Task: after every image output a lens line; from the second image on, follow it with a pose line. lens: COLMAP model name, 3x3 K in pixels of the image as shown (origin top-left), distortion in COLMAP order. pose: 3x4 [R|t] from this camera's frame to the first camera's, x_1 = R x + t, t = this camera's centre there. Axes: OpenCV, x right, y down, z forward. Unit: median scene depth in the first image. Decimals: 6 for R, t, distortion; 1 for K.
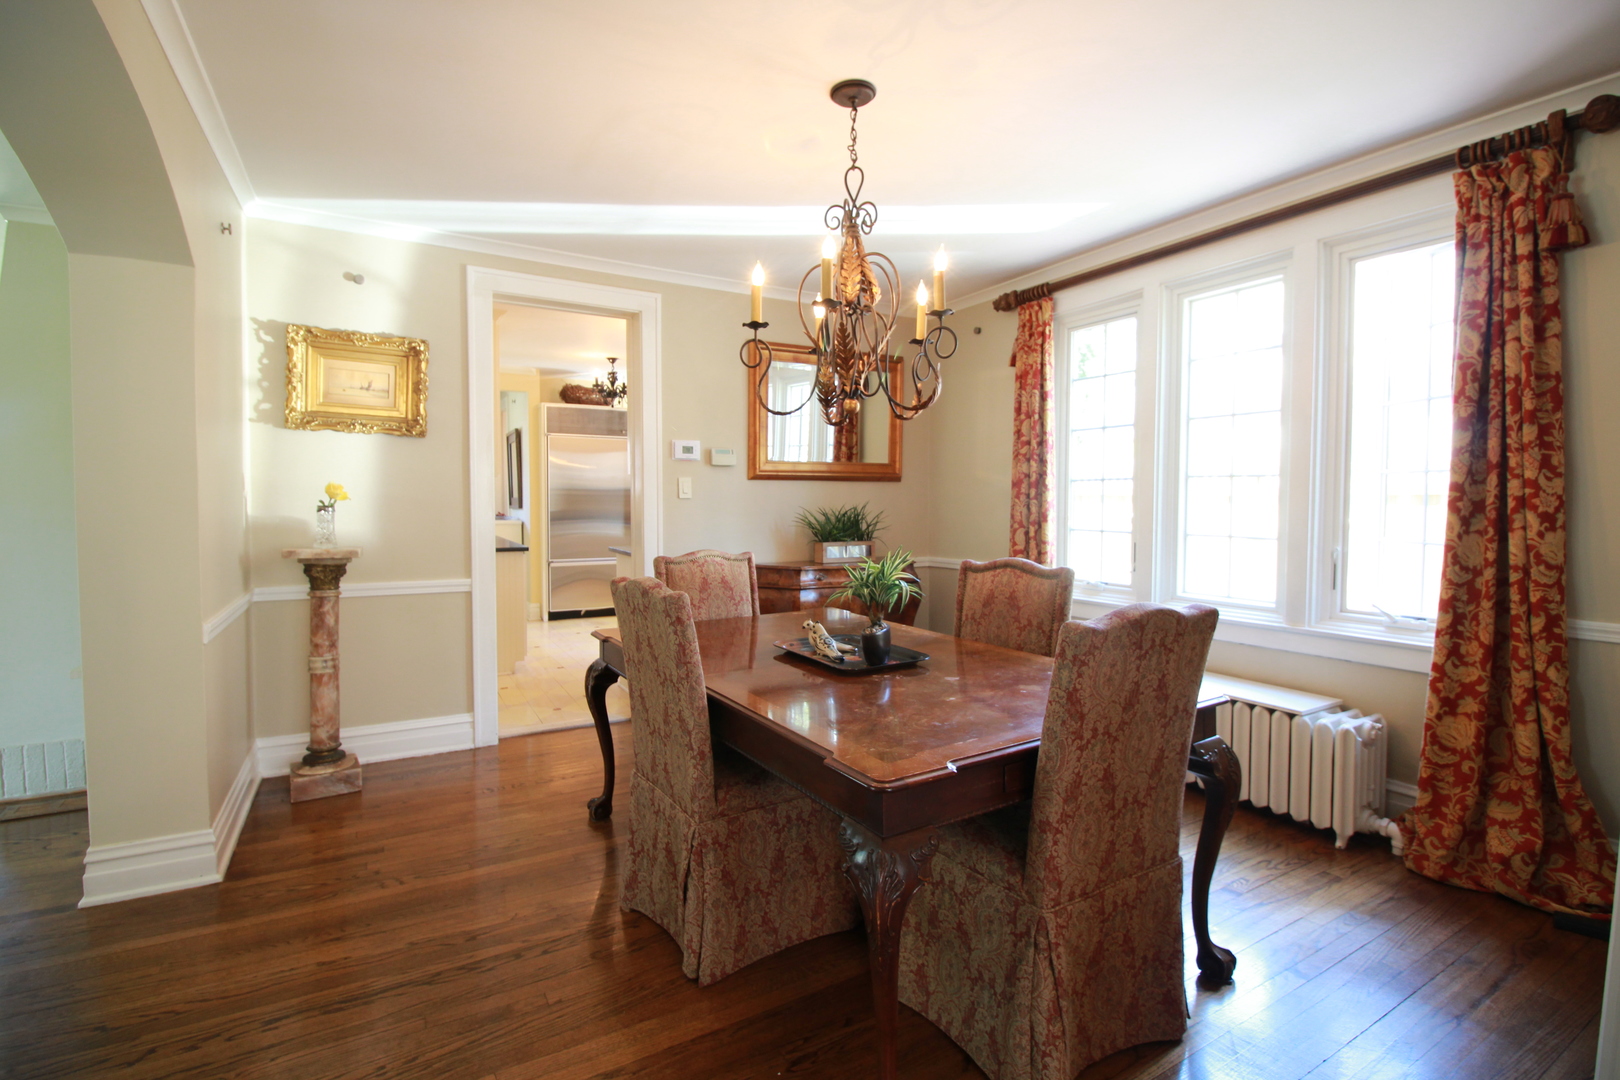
lens RADIAL K [[751.2, 0, 809.1], [0, 751.2, 526.6], [0, 0, 1]] dist [-0.027770, -0.001012]
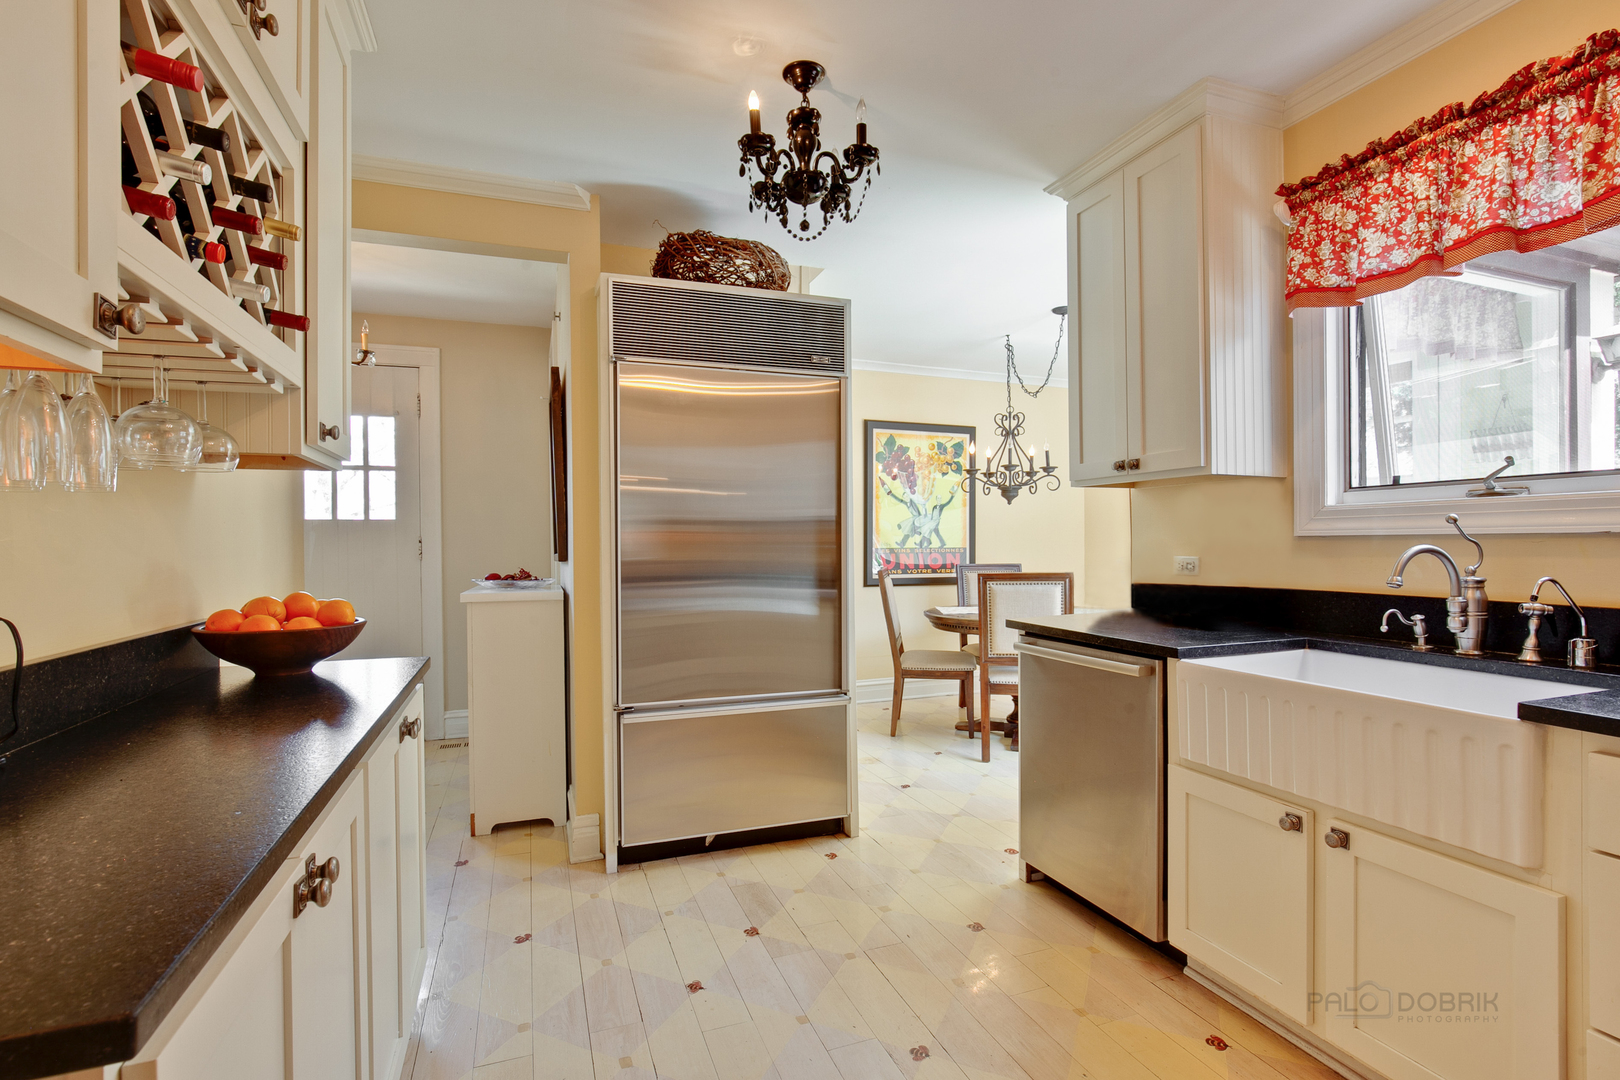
lens RADIAL K [[739.1, 0, 792.6], [0, 739.1, 537.9], [0, 0, 1]] dist [-0.019519, -0.001135]
pose [[0.982415, -0.007377, -0.186566, -0.539637], [-0.000573, 0.999095, -0.042523, -0.053314], [0.186711, 0.041883, 0.981522, 1.811857]]
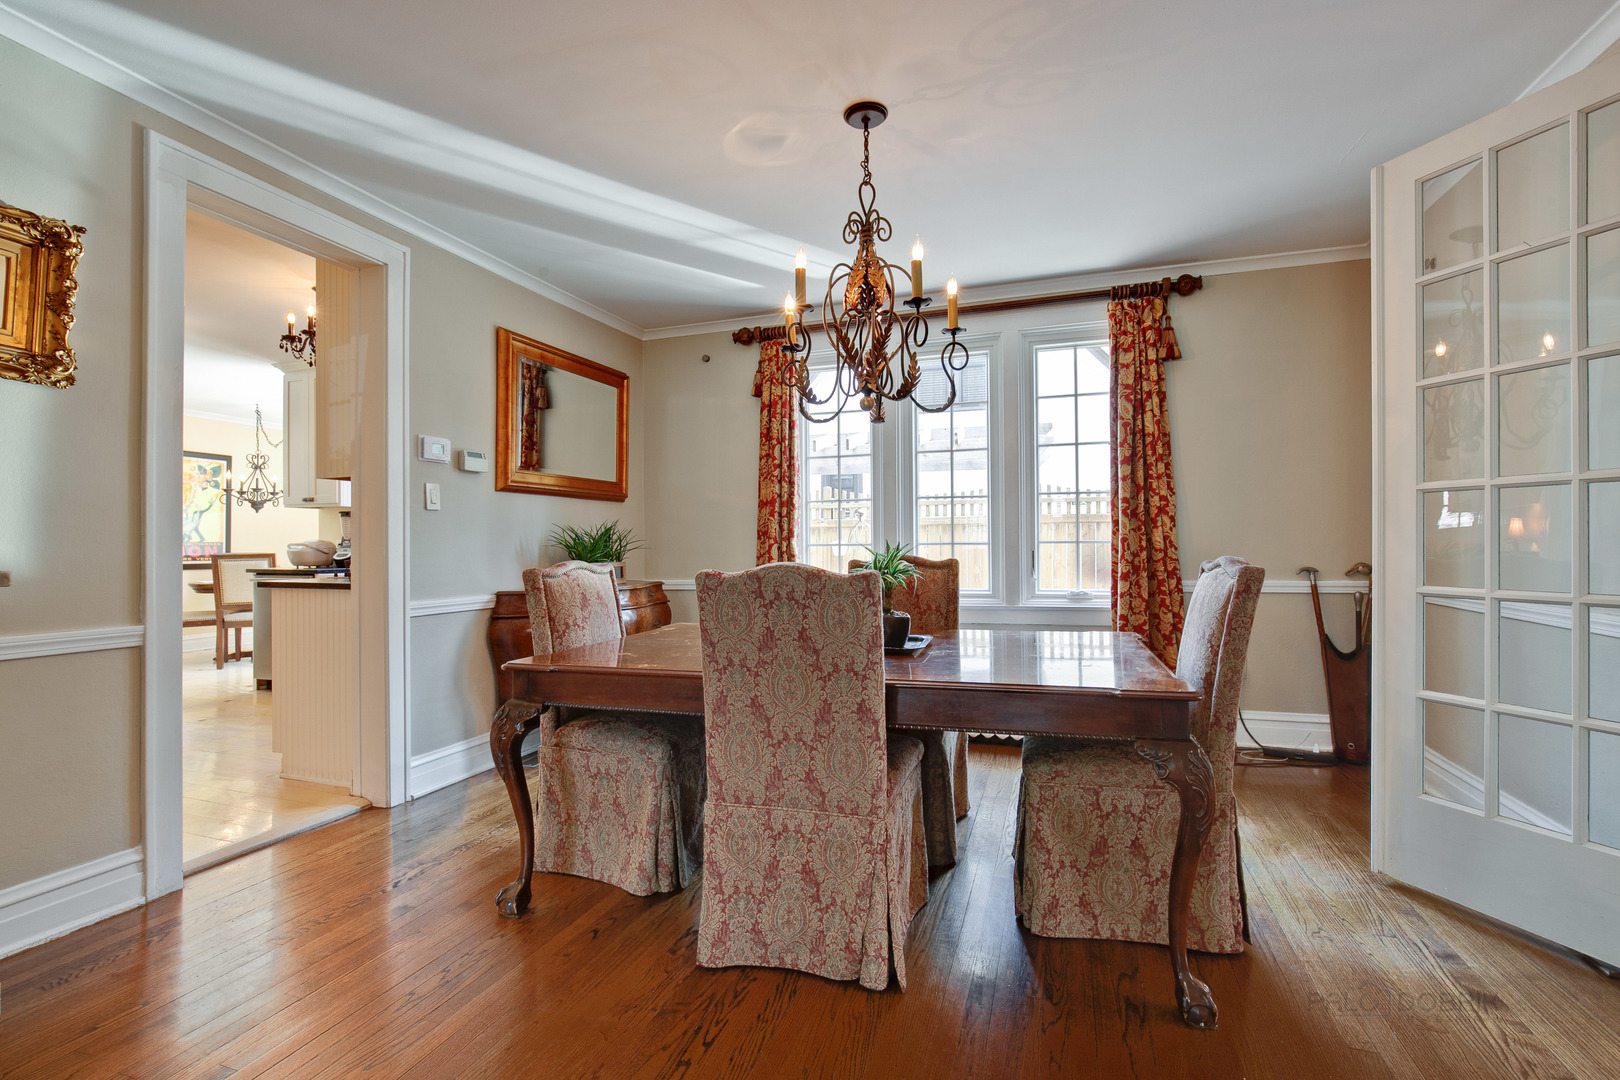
lens RADIAL K [[739.1, 0, 812.7], [0, 739.1, 535.9], [0, 0, 1]] dist [-0.019519, -0.001135]
pose [[0.748438, -0.000264, 0.663205, -0.613689], [0.034989, 0.998623, -0.039088, 0.054922], [-0.662281, 0.052460, 0.747416, 0.253829]]
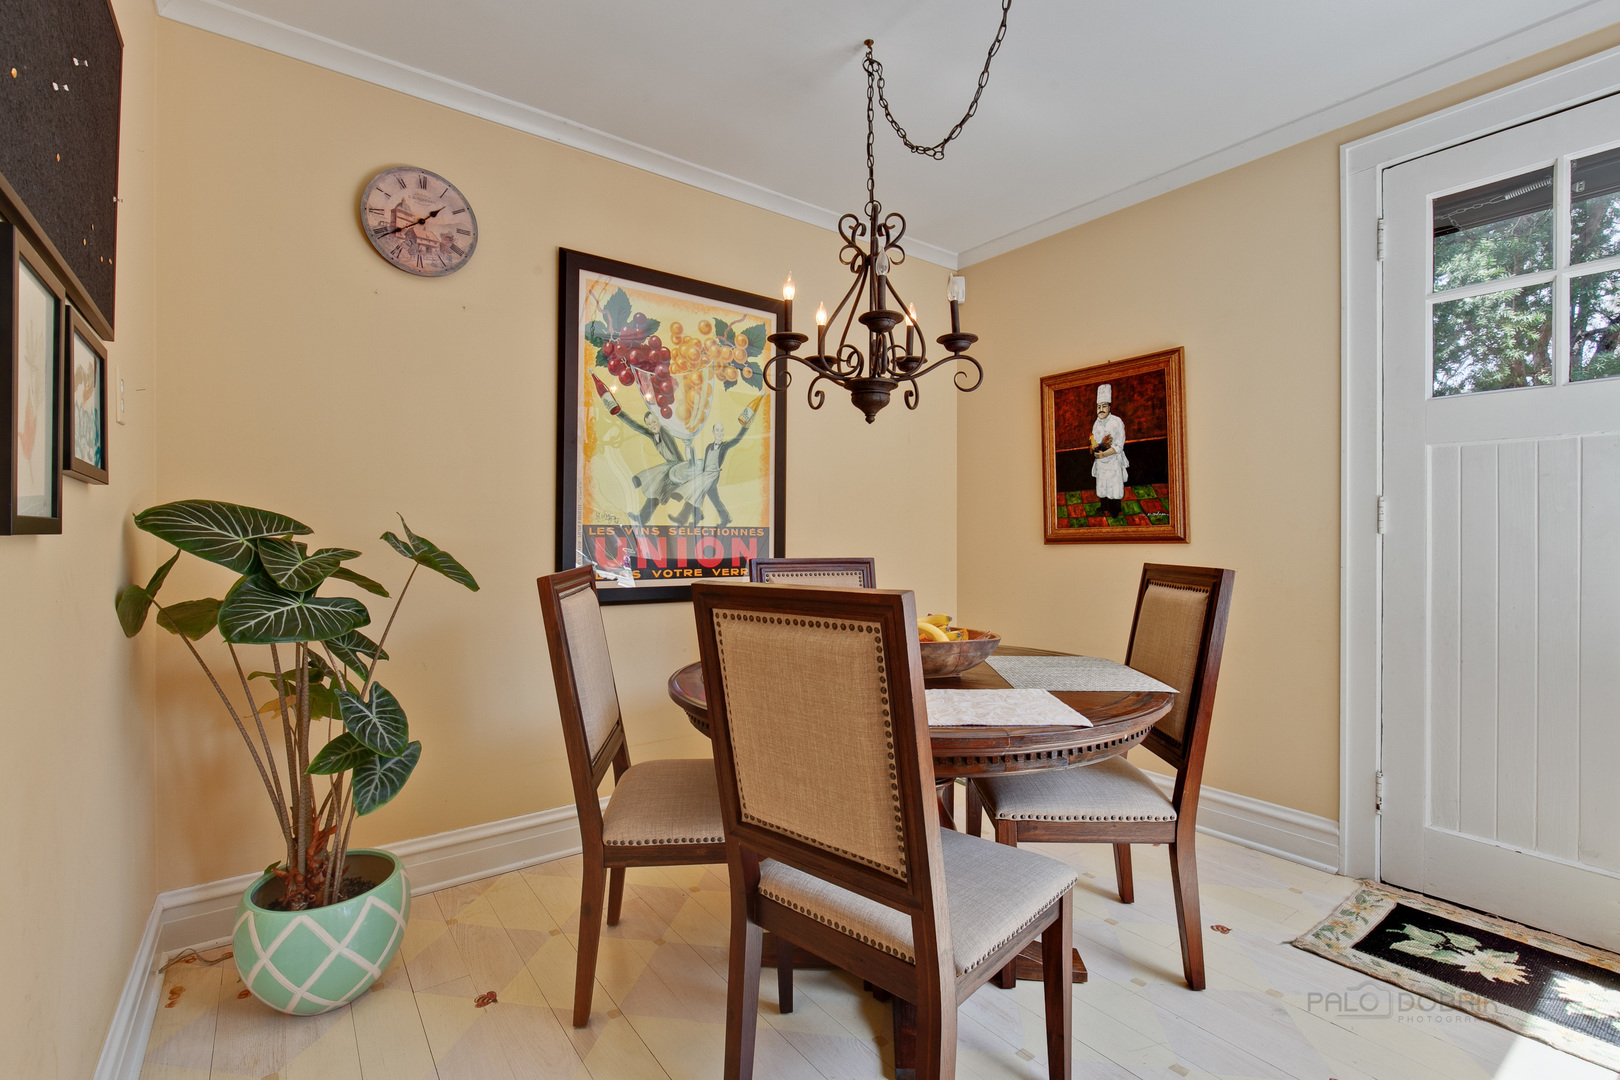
lens RADIAL K [[739.1, 0, 802.5], [0, 739.1, 535.2], [0, 0, 1]] dist [-0.019519, -0.001135]
pose [[0.994905, 0.000984, 0.100815, -0.508067], [0.003518, 0.999005, -0.044470, -0.054136], [-0.100758, 0.044599, 0.993911, 2.857729]]
